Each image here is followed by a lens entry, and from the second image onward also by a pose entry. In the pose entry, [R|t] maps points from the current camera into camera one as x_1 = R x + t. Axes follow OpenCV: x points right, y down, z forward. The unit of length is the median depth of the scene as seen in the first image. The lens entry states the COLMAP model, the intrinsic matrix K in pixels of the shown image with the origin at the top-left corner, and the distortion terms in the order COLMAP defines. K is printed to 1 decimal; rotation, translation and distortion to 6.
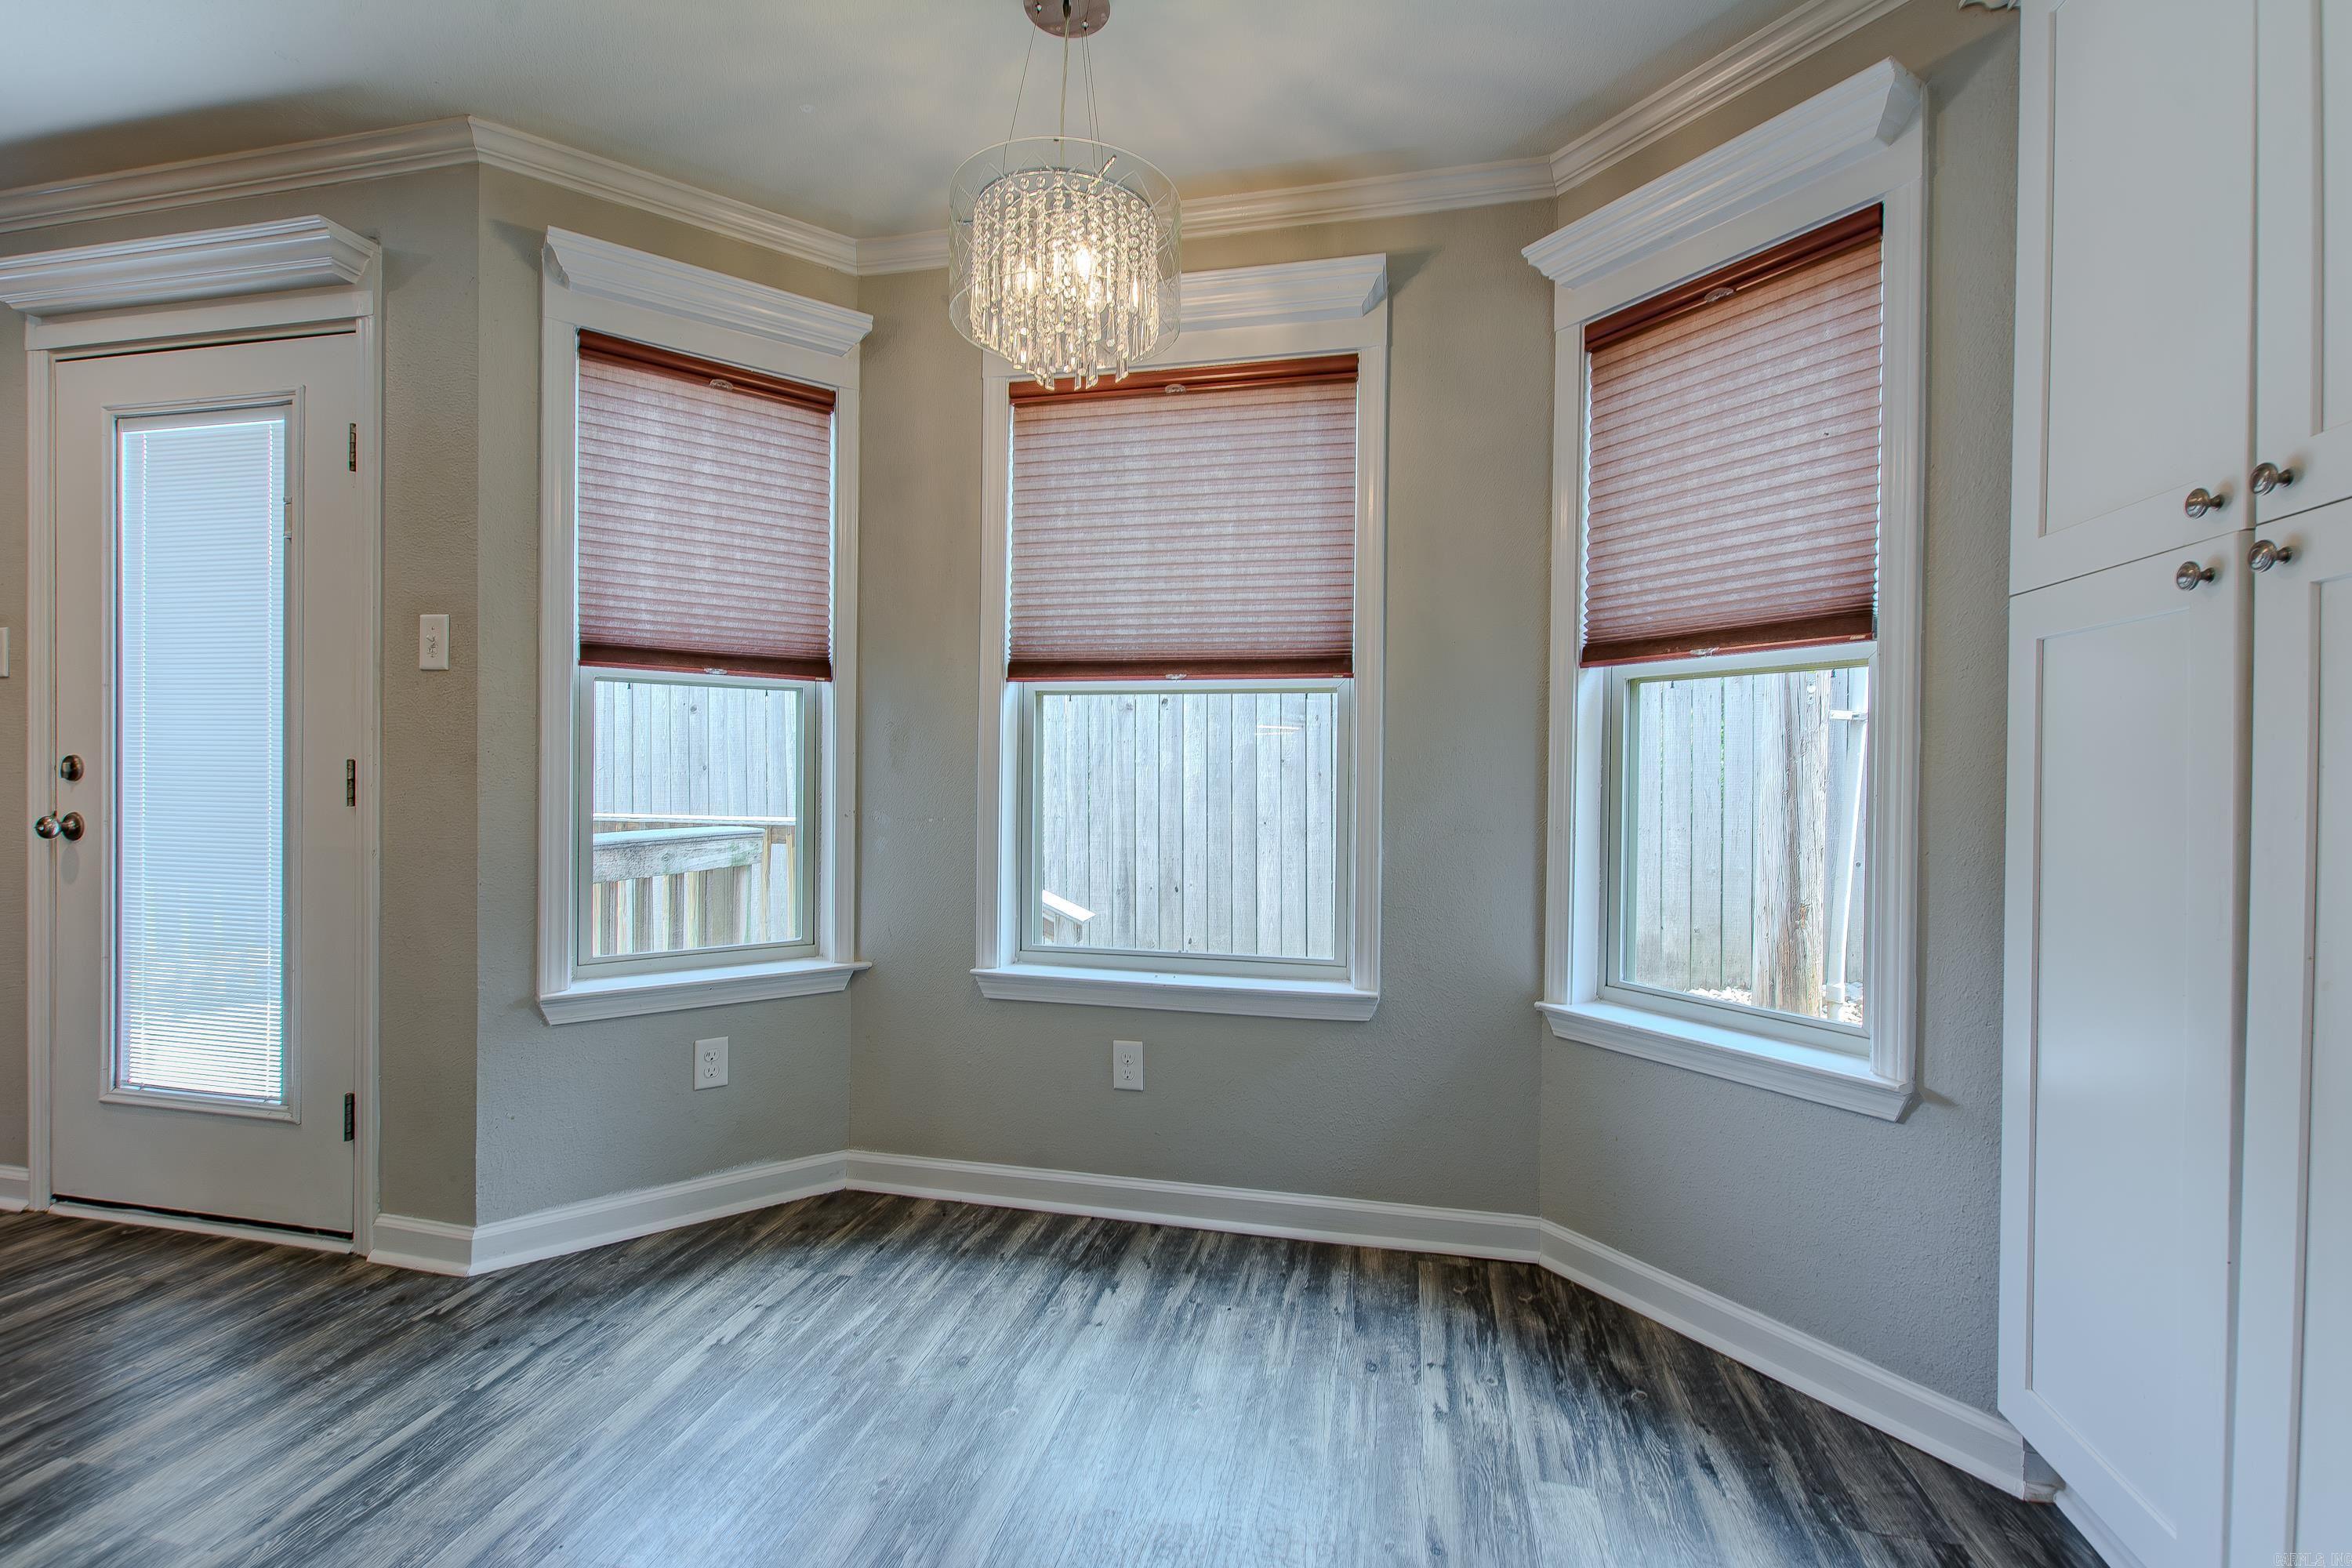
lens RADIAL K [[1015.4, 0, 1185.4], [0, 1015.4, 781.2], [0, 0, 1]] dist [0.007697, -0.004008]
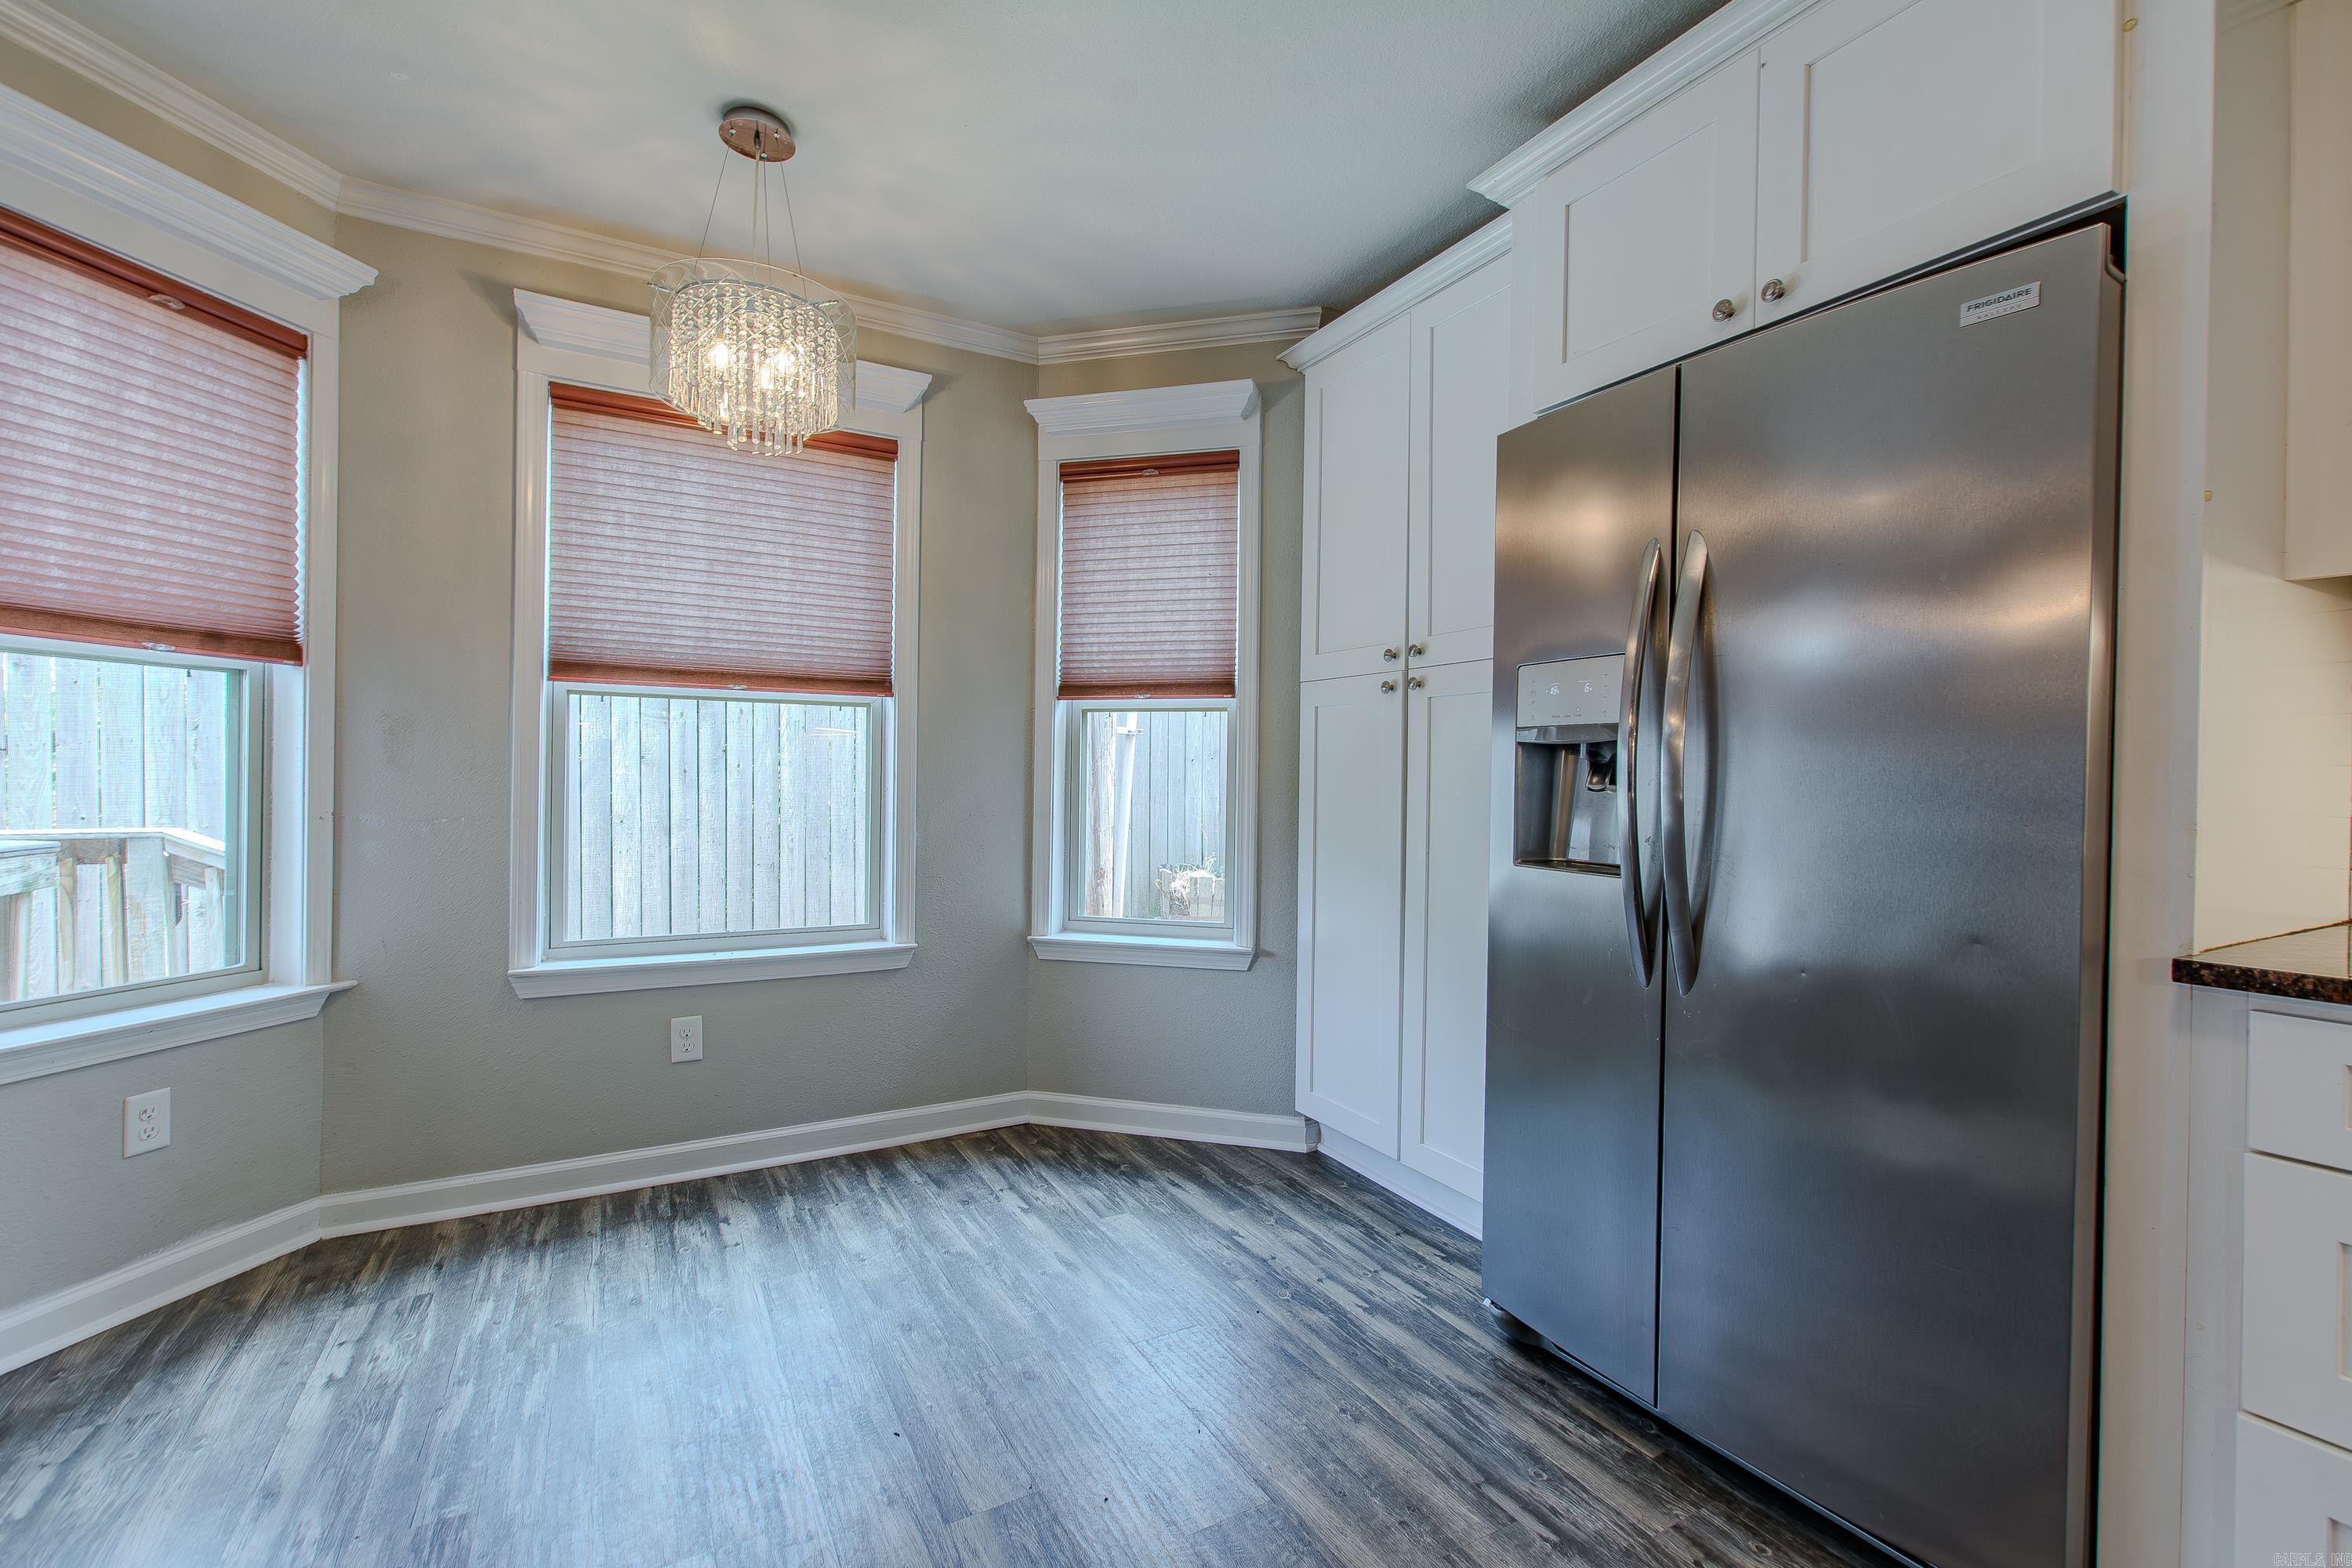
lens RADIAL K [[1015.4, 0, 1185.6], [0, 1015.4, 779.8], [0, 0, 1]] dist [0.007697, -0.004008]
pose [[0.746862, -0.001830, 0.664976, -0.424533], [-0.000379, 0.999995, 0.003177, -0.003039], [-0.664978, -0.002625, 0.746858, -0.191017]]
